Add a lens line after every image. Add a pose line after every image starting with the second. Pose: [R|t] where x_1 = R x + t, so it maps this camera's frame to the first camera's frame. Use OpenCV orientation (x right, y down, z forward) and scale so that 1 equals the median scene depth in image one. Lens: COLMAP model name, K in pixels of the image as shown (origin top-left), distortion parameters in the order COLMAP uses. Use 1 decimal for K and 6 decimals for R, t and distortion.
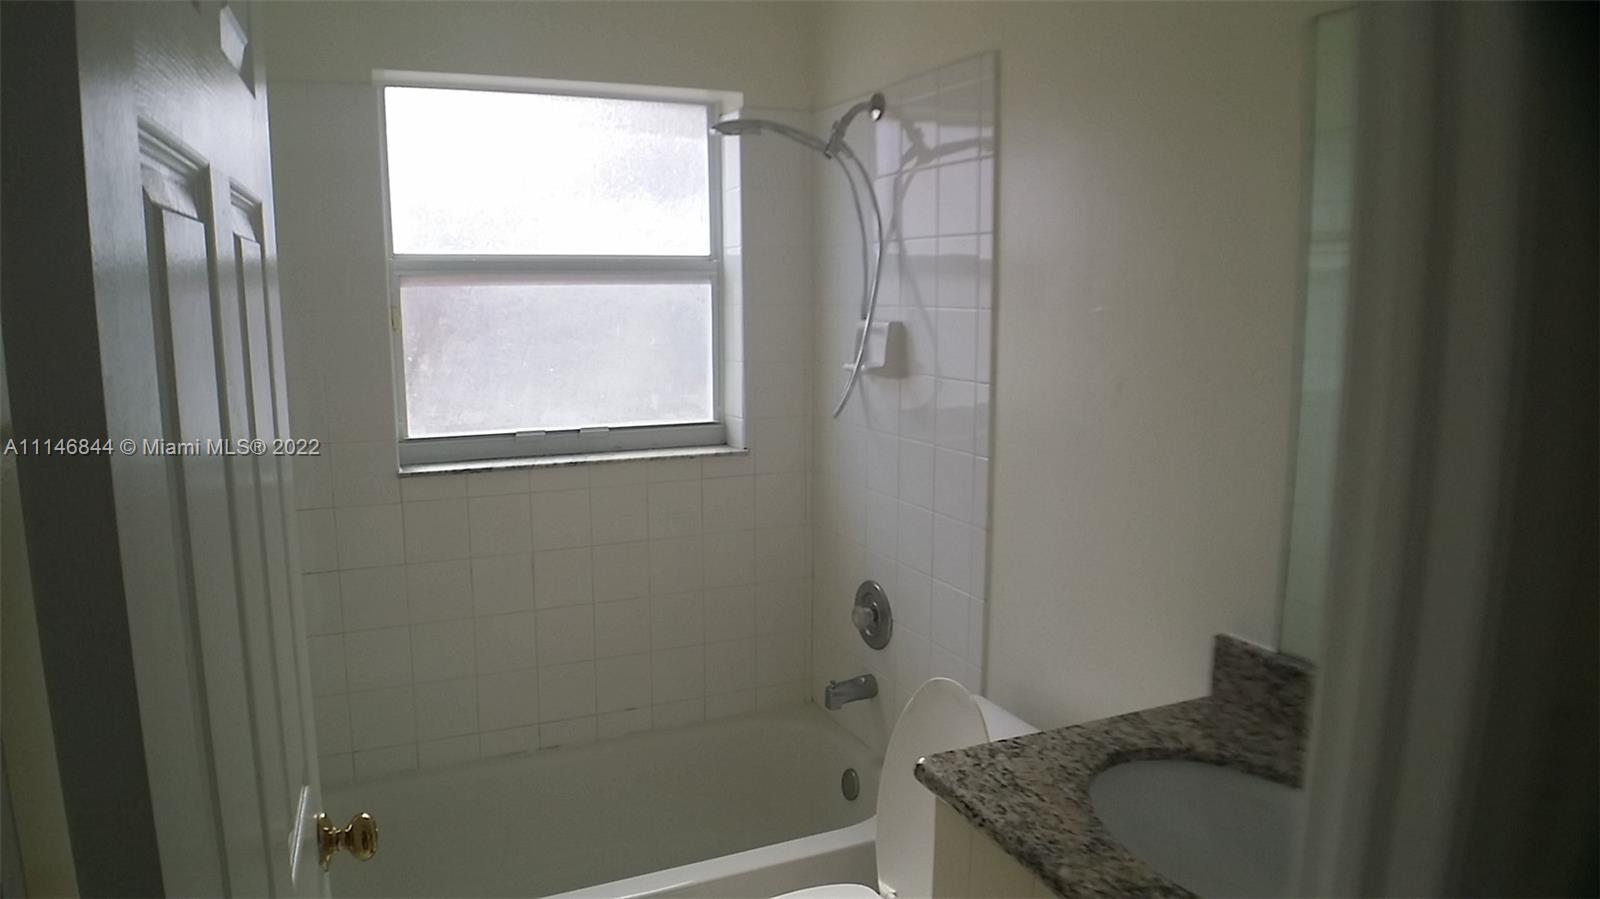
lens RADIAL K [[1049.6, 0, 798.2], [0, 1049.6, 441.5], [0, 0, 1]] dist [-0.075497, -0.001245]
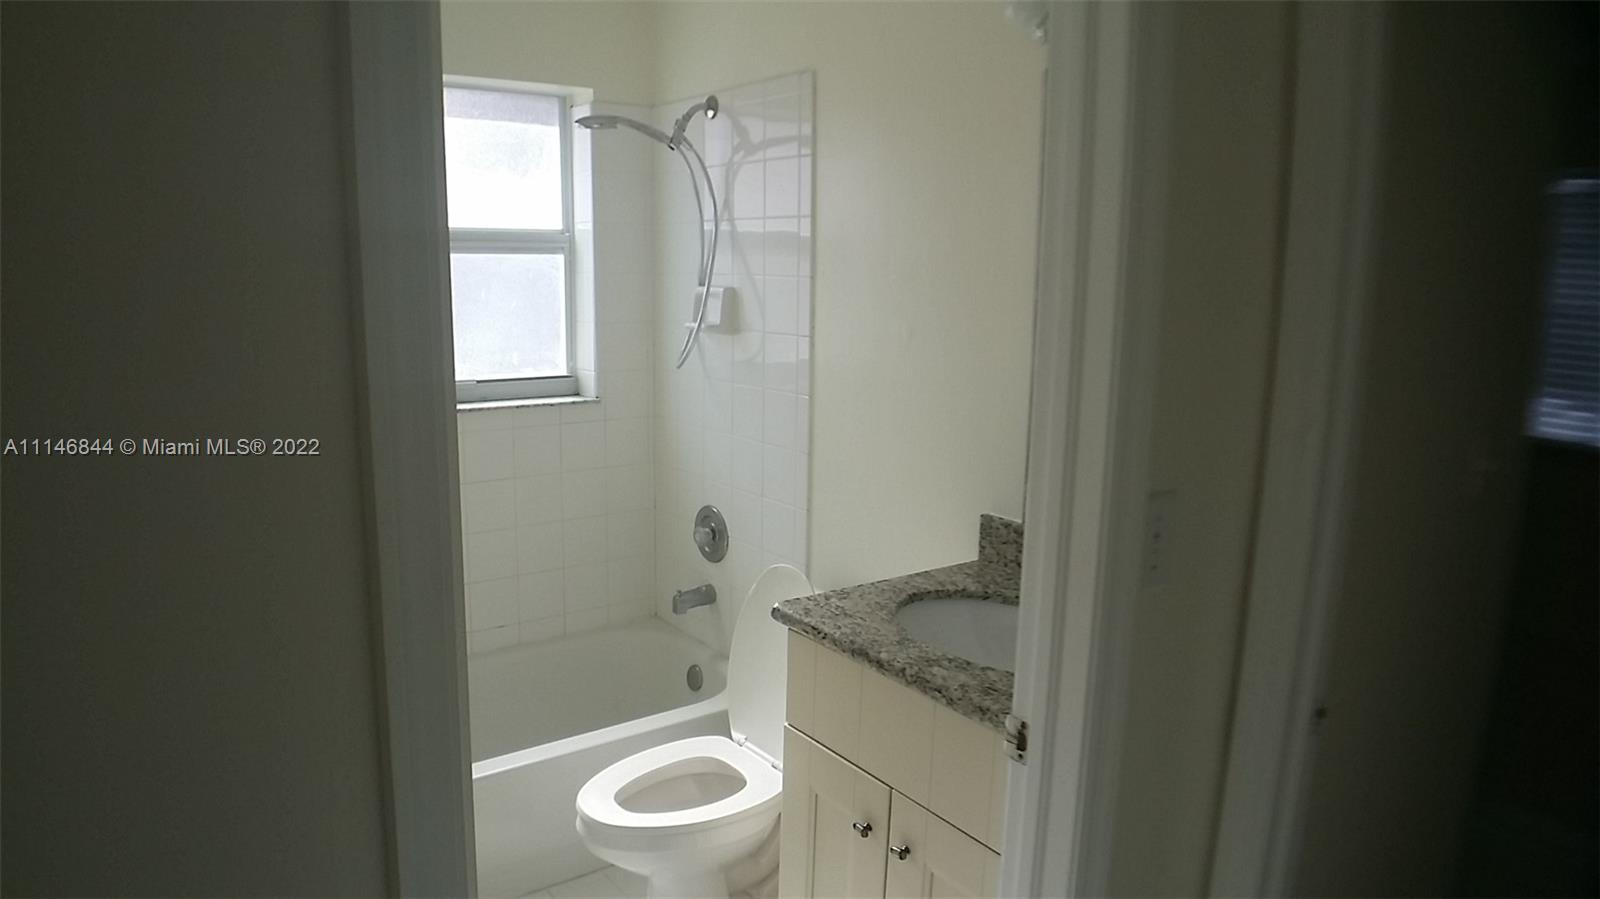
lens RADIAL K [[1027.7, 0, 798.3], [0, 1027.7, 454.7], [0, 0, 1]] dist [-0.068249, -0.002195]
pose [[0.980388, -0.022477, 0.195792, -0.065606], [0.014310, 0.998971, 0.043030, 0.028947], [-0.196557, -0.039385, 0.979701, -0.186301]]
